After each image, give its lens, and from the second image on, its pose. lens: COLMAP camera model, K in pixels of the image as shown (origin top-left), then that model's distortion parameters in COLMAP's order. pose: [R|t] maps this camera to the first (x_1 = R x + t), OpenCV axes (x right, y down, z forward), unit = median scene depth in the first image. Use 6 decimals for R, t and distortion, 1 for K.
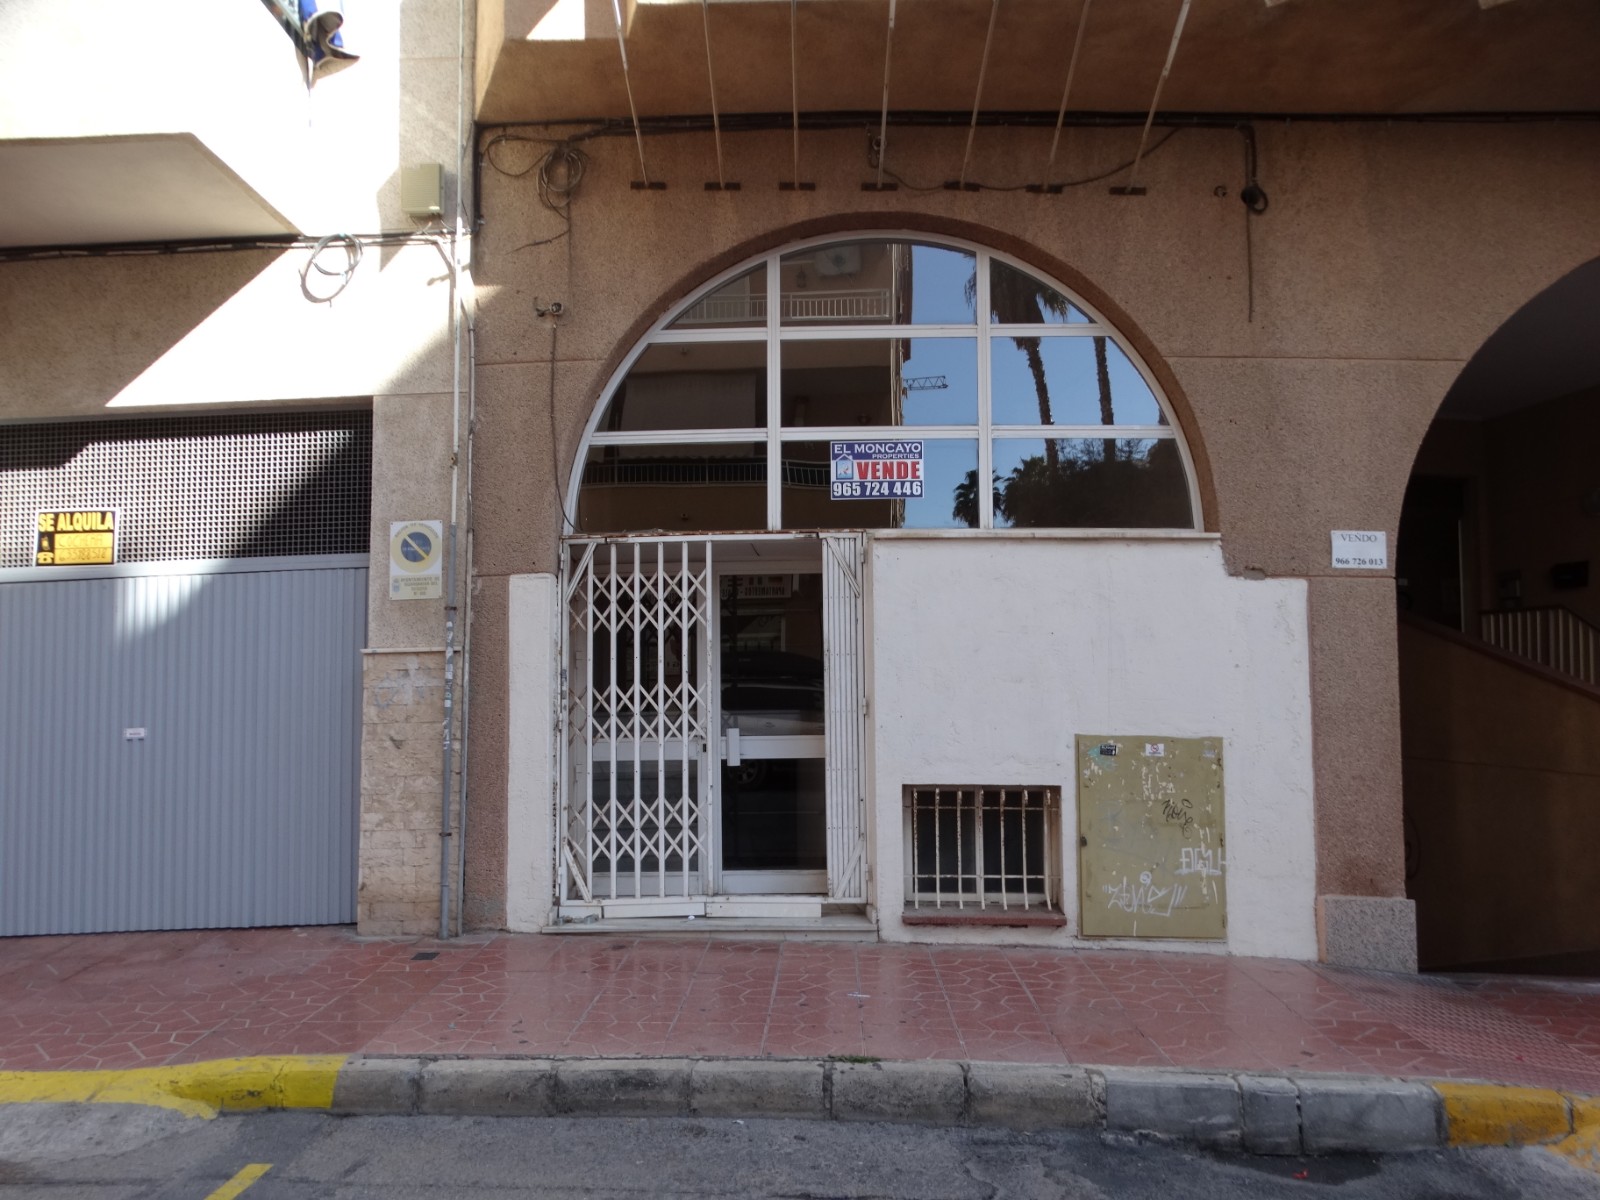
lens RADIAL K [[1160.2, 0, 800.0], [0, 1160.2, 600.0], [0, 0, 1]] dist [-0.006384, -0.001617]
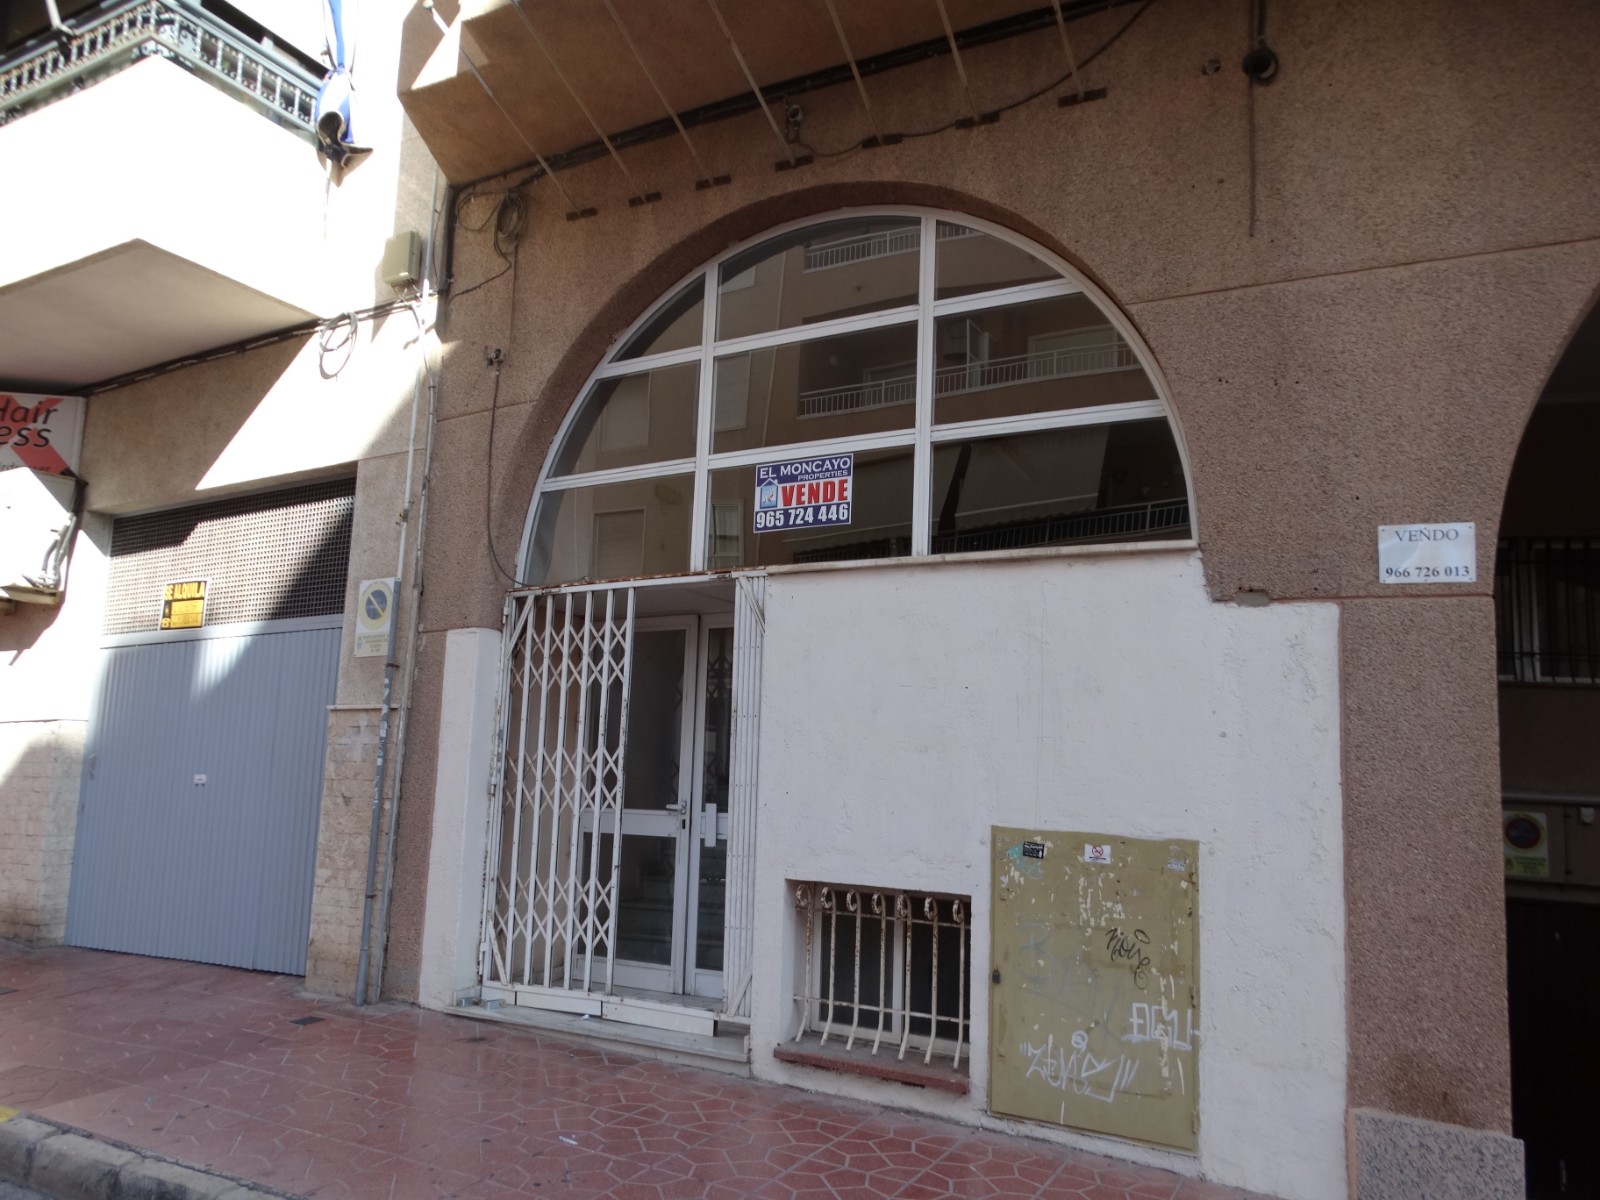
lens RADIAL K [[1130.7, 0, 800.0], [0, 1130.7, 600.0], [0, 0, 1]] dist [-0.001660, -0.002120]
pose [[0.893353, -0.037711, -0.447770, 0.441479], [0.003748, 0.997063, -0.076496, 0.027138], [0.449339, 0.066660, 0.890871, 0.291636]]
